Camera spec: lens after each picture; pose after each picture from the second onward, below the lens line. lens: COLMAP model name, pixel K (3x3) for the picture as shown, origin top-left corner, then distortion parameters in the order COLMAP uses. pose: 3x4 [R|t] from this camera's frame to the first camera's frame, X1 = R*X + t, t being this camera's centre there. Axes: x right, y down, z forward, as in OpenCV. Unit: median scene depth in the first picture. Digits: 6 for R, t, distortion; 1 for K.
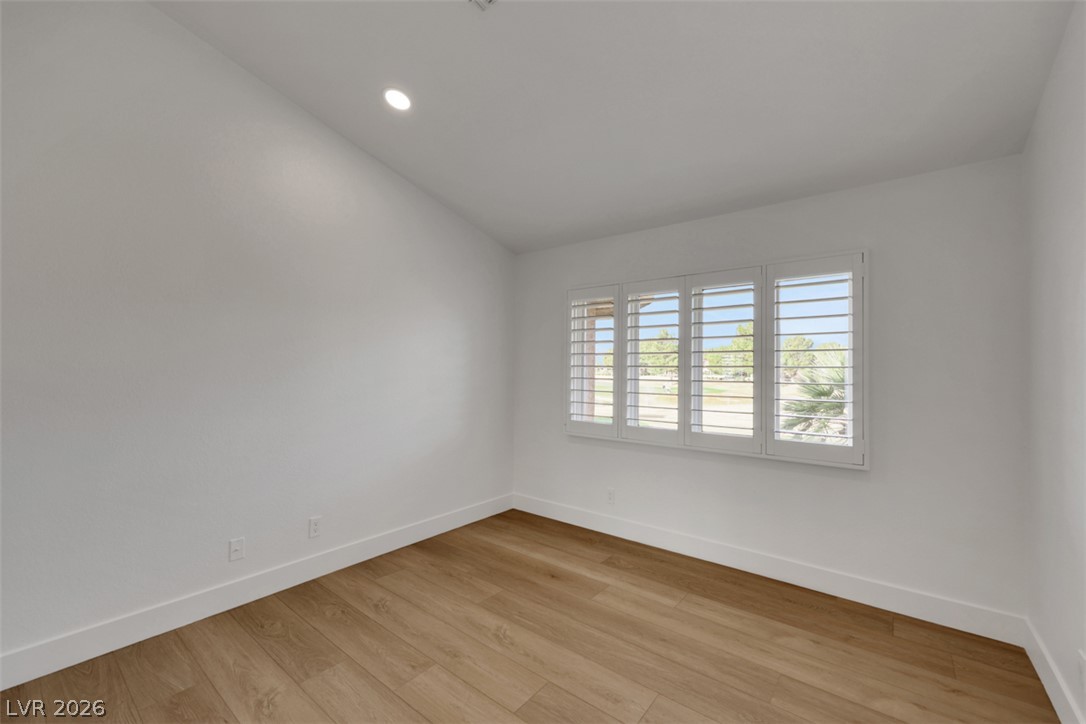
lens RADIAL K [[451.3, 0, 547.1], [0, 451.3, 360.8], [0, 0, 1]] dist [0.000269, 0.000294]
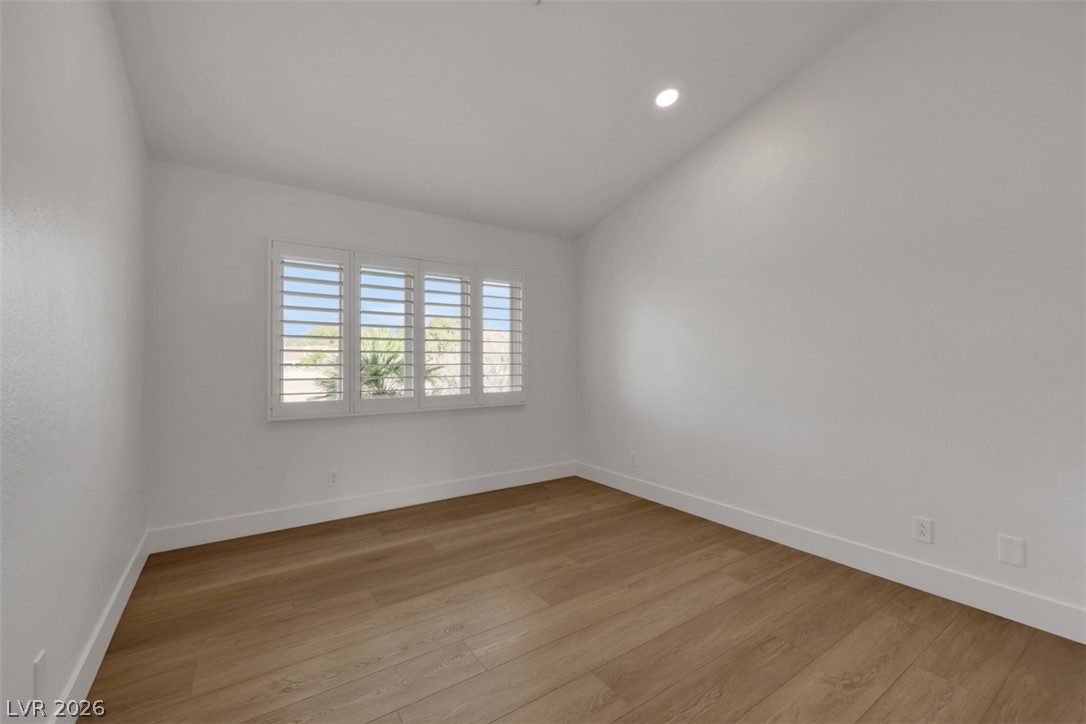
lens RADIAL K [[451.3, 0, 547.1], [0, 451.3, 360.8], [0, 0, 1]] dist [0.000269, 0.000294]
pose [[0.274581, -0.005353, 0.961549, -0.788806], [-0.013371, 0.999867, 0.009384, 0.057615], [-0.961471, -0.015434, 0.274473, 0.422593]]
